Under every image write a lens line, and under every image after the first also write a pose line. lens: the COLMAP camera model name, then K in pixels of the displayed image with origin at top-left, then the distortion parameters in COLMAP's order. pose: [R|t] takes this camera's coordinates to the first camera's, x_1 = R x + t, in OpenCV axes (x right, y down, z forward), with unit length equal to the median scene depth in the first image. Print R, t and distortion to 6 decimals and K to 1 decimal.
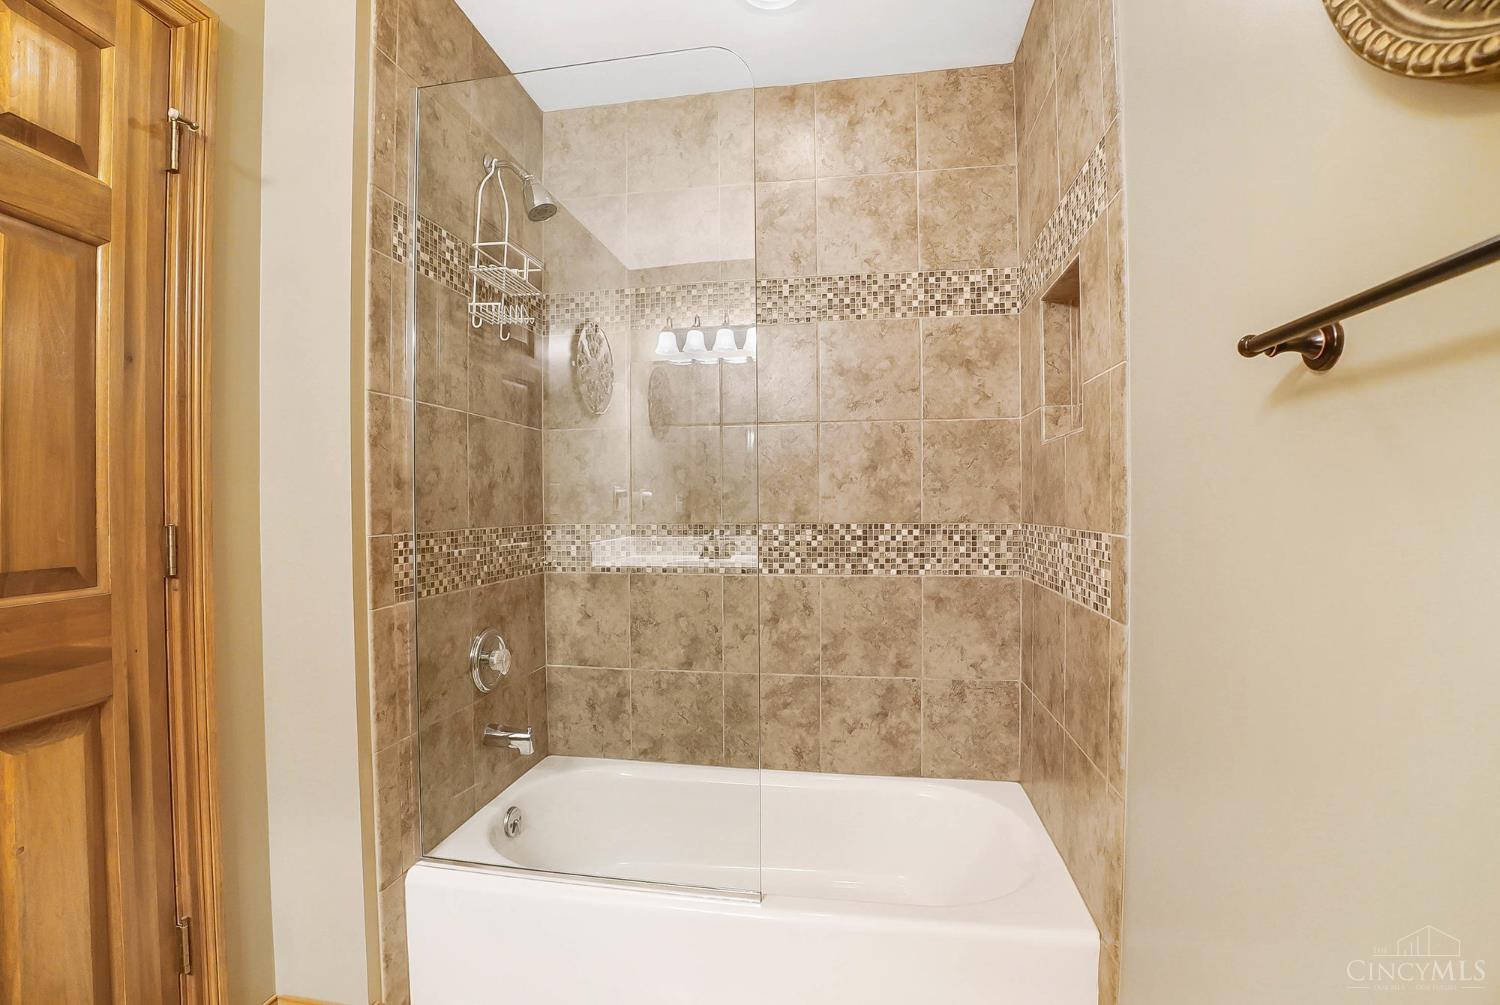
lens RADIAL K [[650.3, 0, 749.6], [0, 650.3, 500.5], [0, 0, 1]] dist [-0.004874, 0.000281]
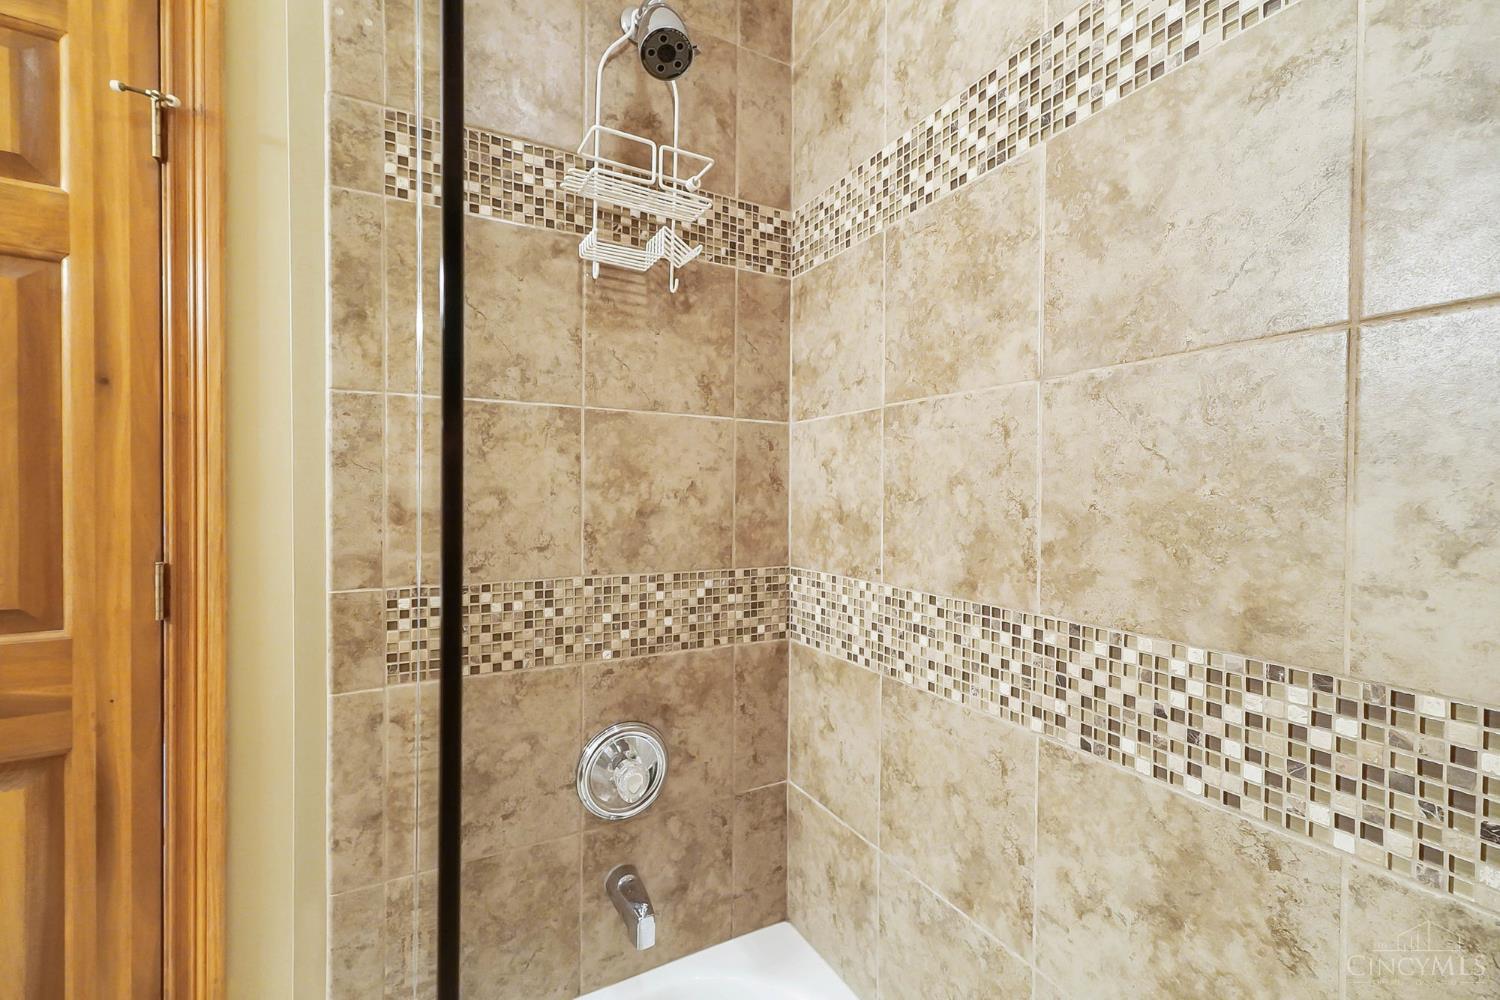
lens RADIAL K [[623.1, 0, 746.8], [0, 623.1, 501.1], [0, 0, 1]] dist [0.013037, -0.000662]
pose [[0.619578, 0.024366, -0.784557, 0.187302], [-0.016214, 0.999702, 0.018243, -0.050372], [0.784768, 0.001418, 0.619789, 0.719347]]
